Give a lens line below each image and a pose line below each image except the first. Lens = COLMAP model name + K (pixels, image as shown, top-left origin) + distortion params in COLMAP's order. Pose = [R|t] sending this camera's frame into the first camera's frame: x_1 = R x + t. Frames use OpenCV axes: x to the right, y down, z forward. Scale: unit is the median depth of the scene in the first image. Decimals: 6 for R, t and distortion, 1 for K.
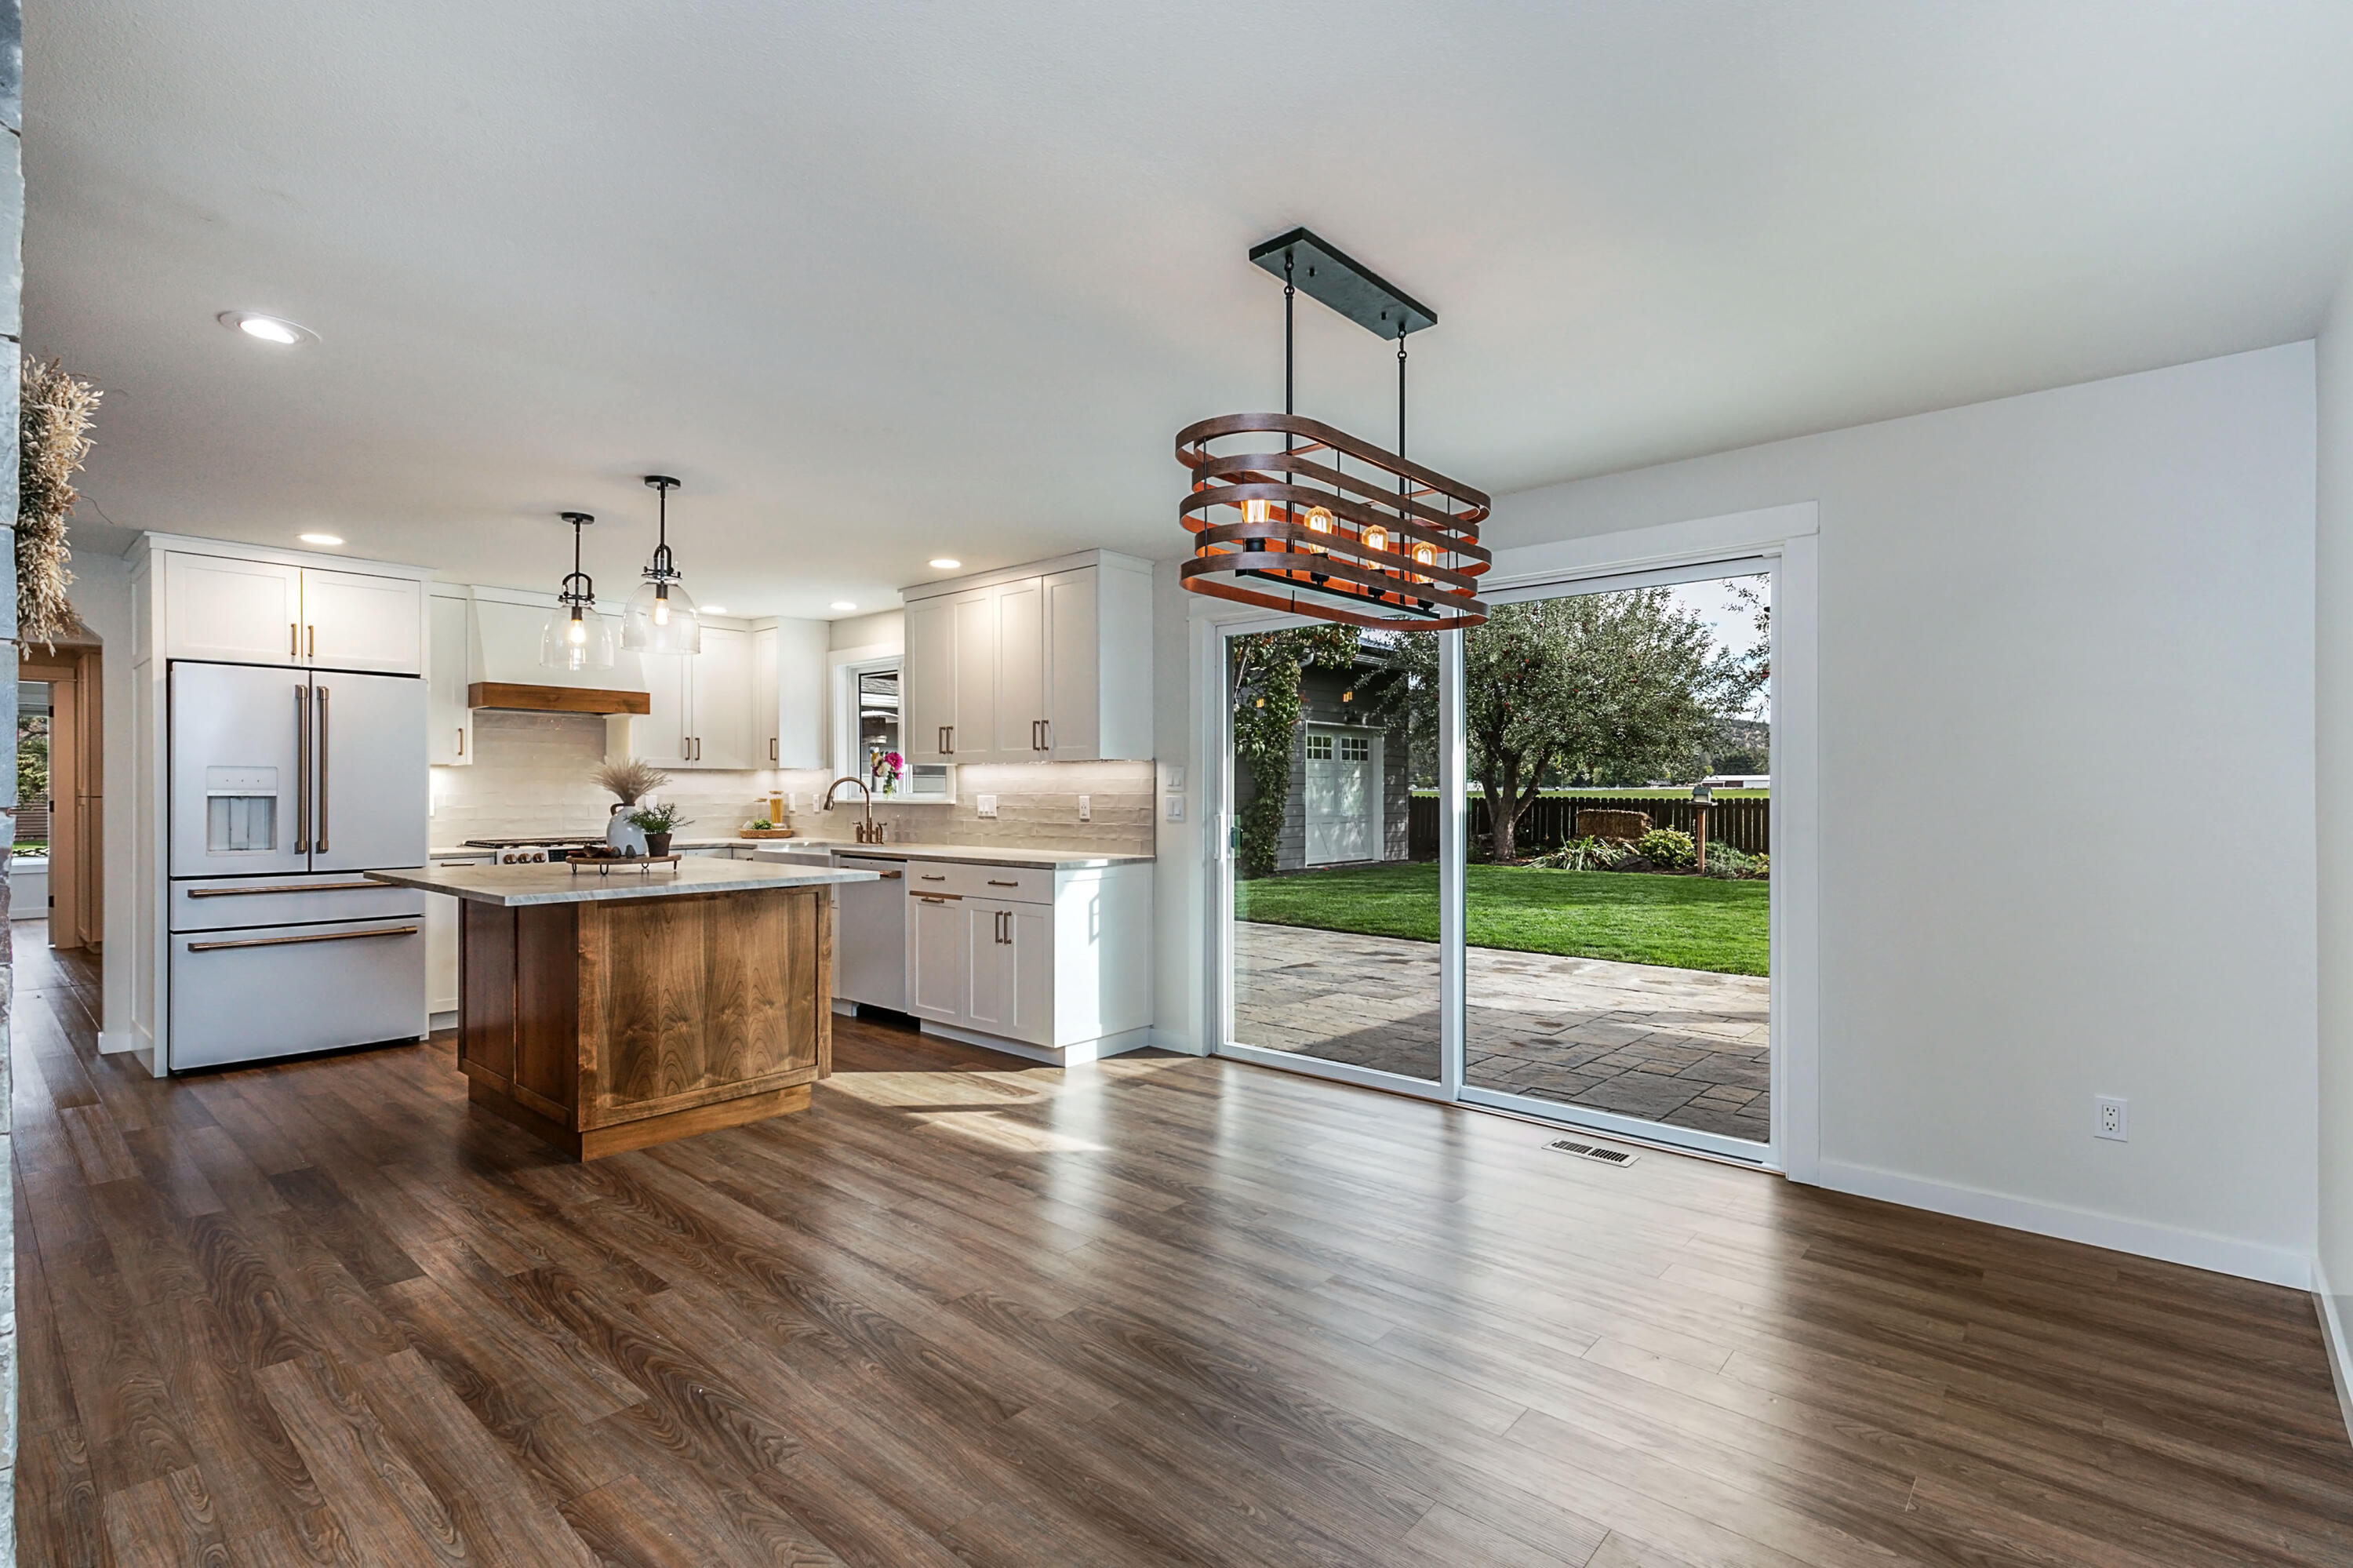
lens RADIAL K [[1081.9, 0, 1171.4], [0, 1081.9, 800.5], [0, 0, 1]] dist [0.001709, -0.000932]
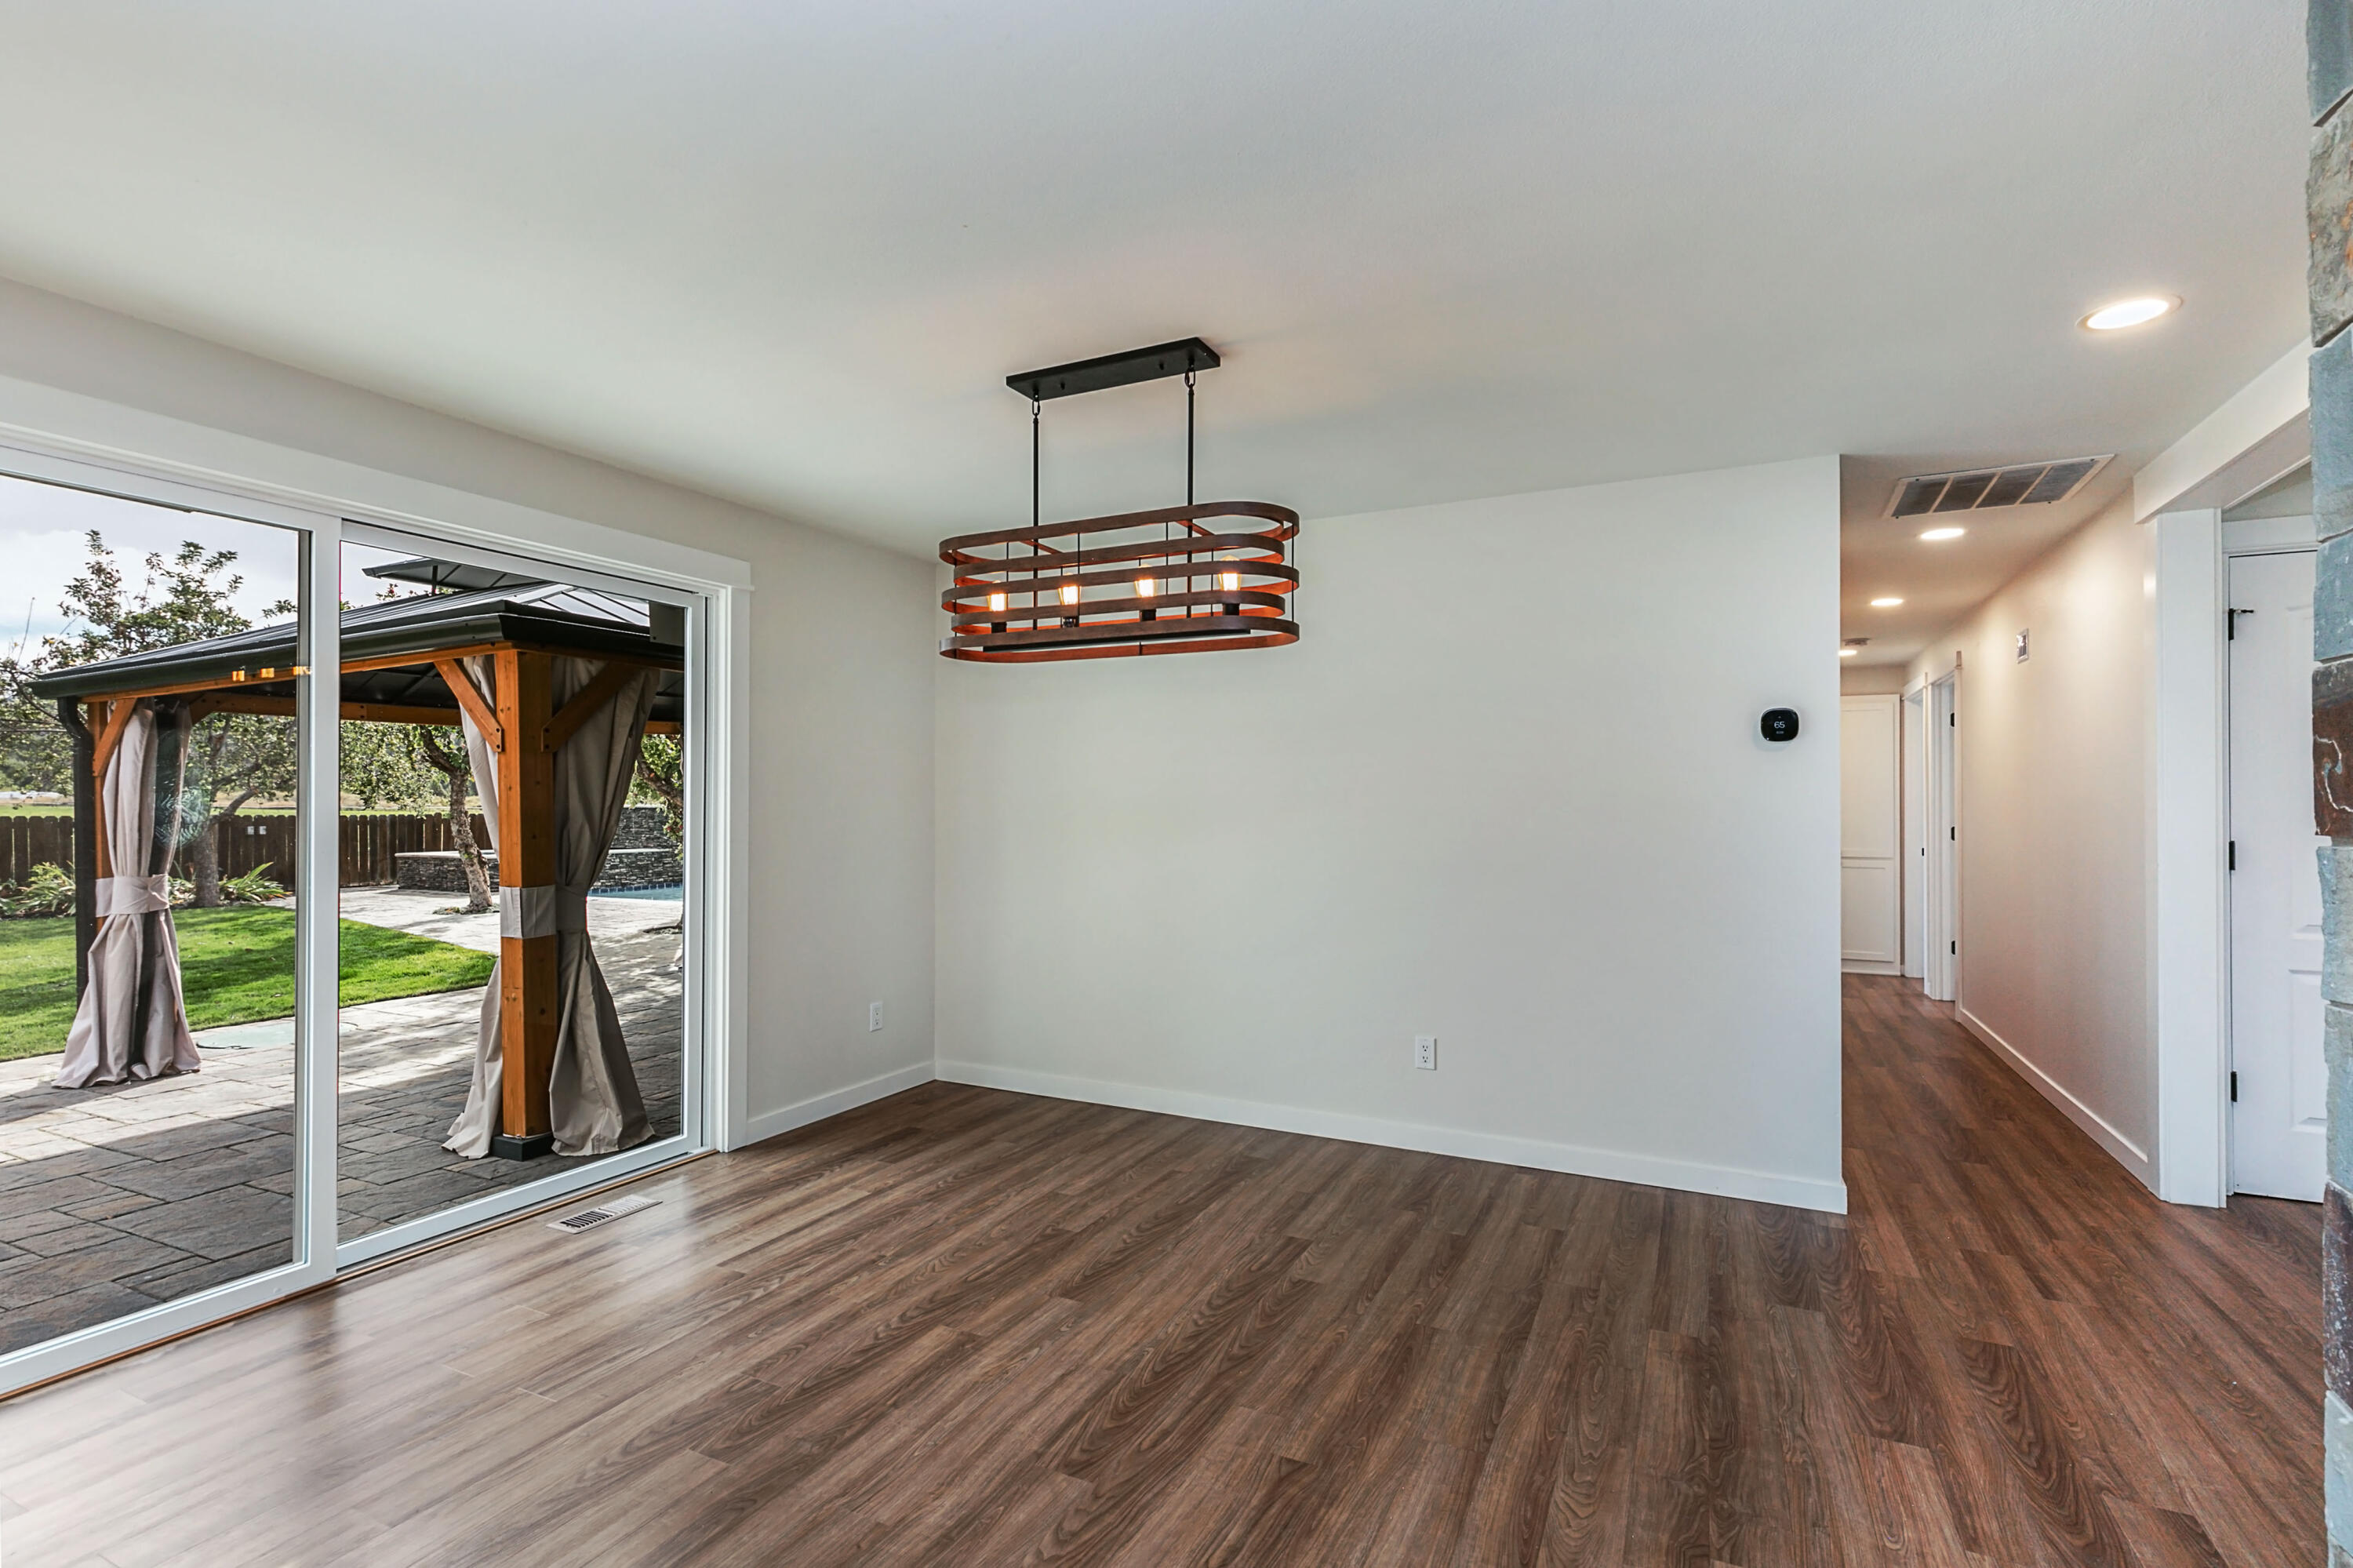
lens RADIAL K [[1081.9, 0, 1181.8], [0, 1081.9, 791.0], [0, 0, 1]] dist [0.001709, -0.000932]
pose [[-0.260851, 0.012671, 0.965296, -2.880293], [0.007373, 0.999911, -0.011133, -0.046168], [-0.965351, 0.004213, -0.260921, 3.682522]]
